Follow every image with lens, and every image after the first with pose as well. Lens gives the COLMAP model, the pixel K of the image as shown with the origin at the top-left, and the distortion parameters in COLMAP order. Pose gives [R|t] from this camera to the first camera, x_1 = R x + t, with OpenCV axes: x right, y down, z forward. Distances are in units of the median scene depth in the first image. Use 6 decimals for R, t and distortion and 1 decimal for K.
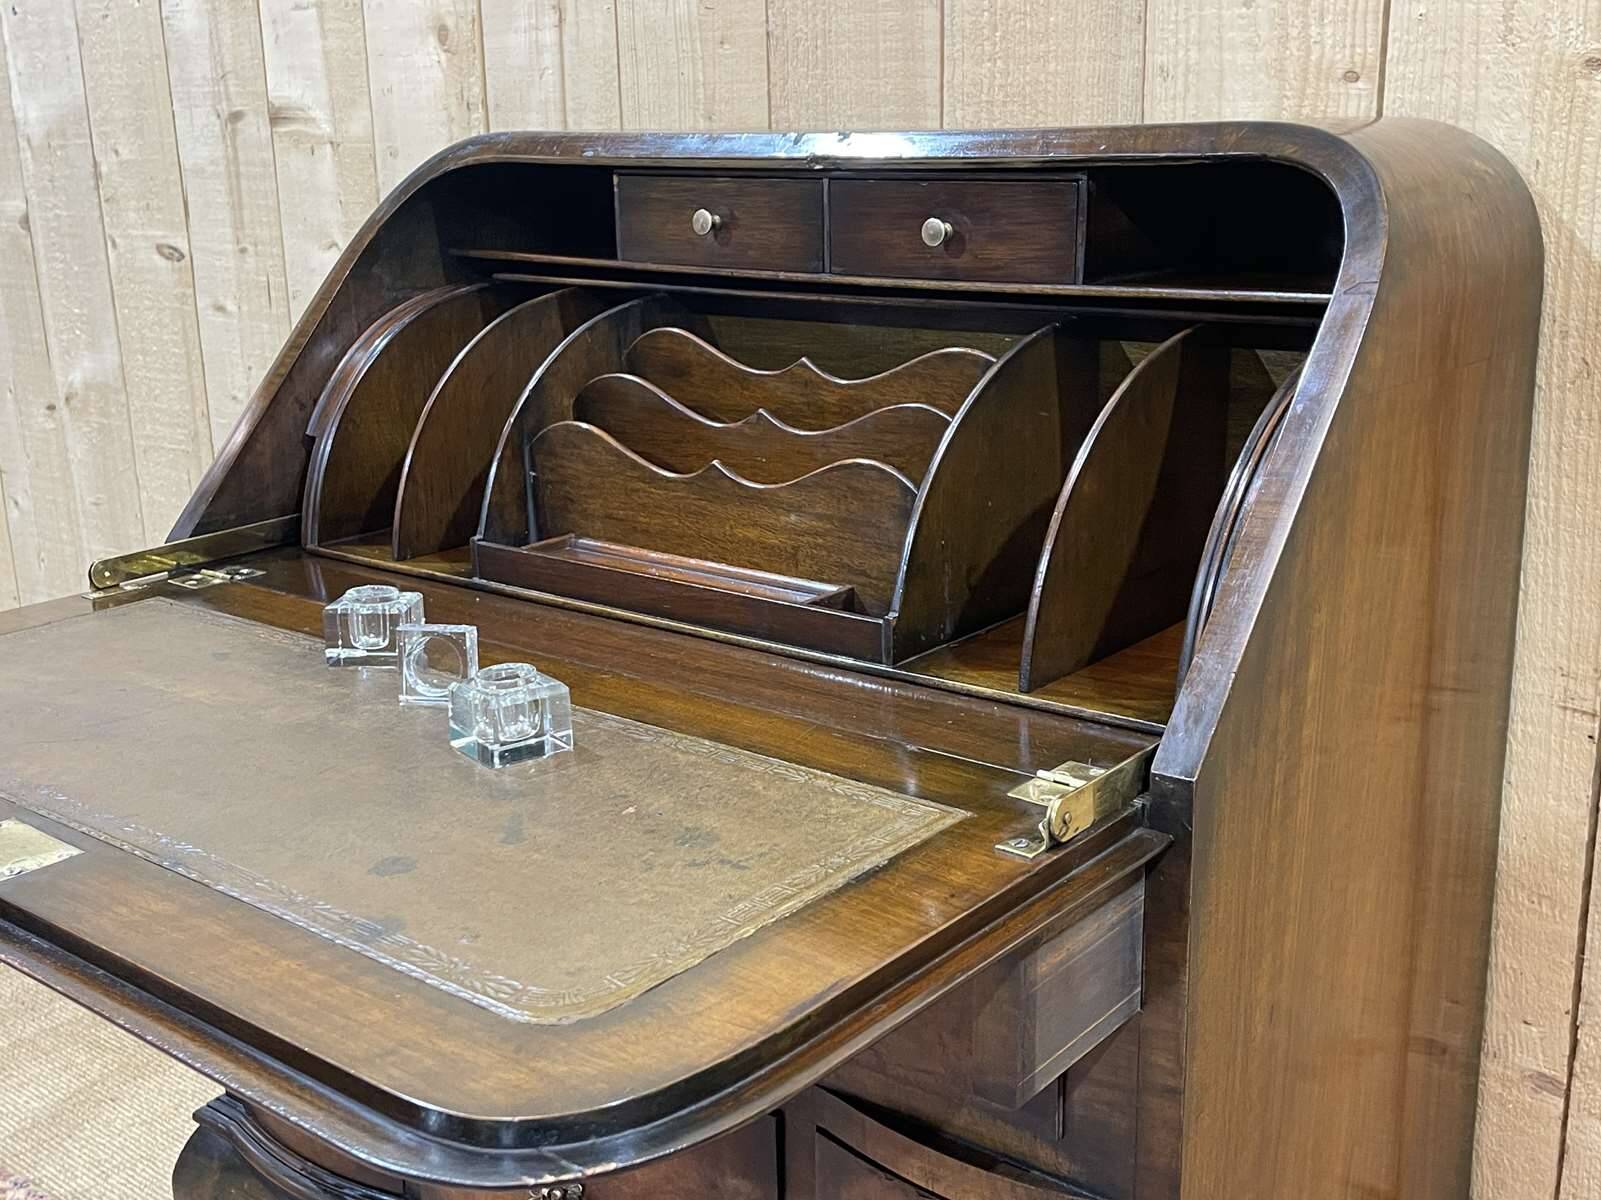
lens RADIAL K [[1797.2, 0, 801.1], [0, 1797.2, 600.4], [0, 0, 1]] dist [0.037550, 0.000000]
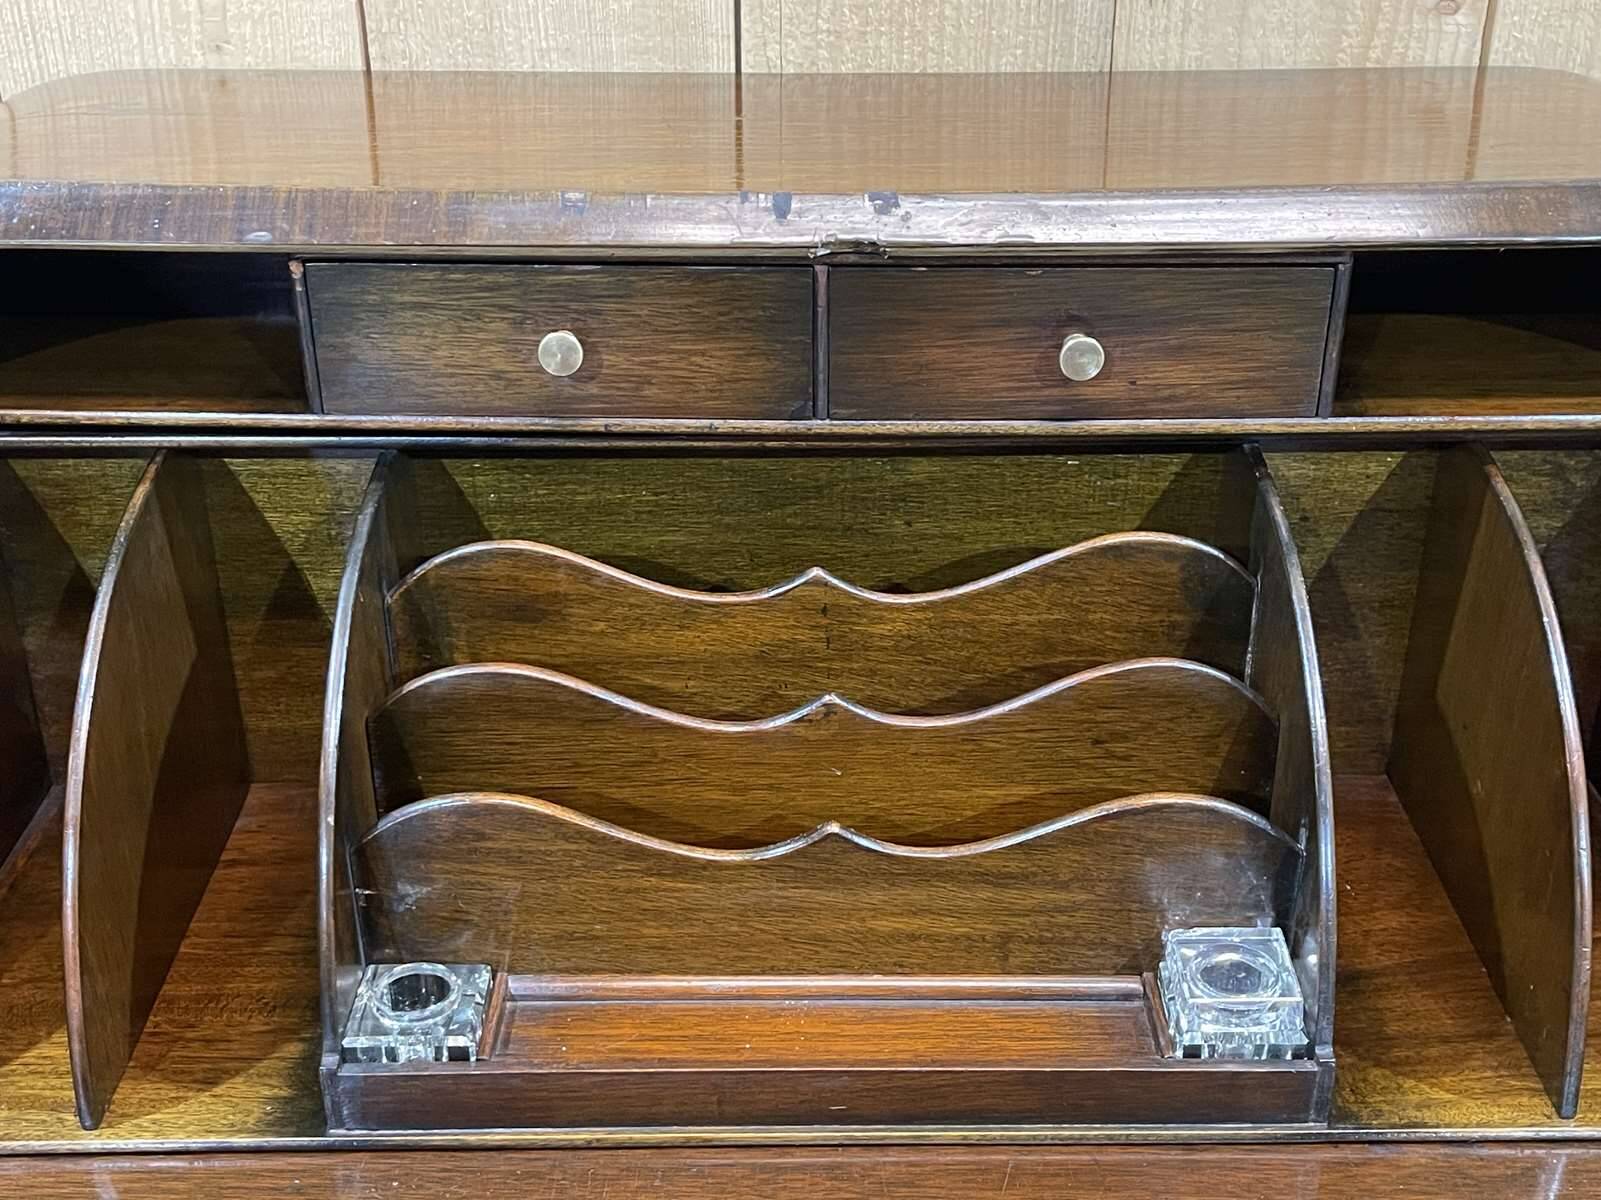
lens RADIAL K [[1961.8, 0, 817.2], [0, 1961.8, 598.0], [0, 0, 1]] dist [0.029838, 0.000000]
pose [[0.775822, -0.274753, 0.567988, -0.361400], [0.151861, 0.955058, 0.254562, -0.287787], [-0.612403, -0.111240, 0.782680, 0.502024]]
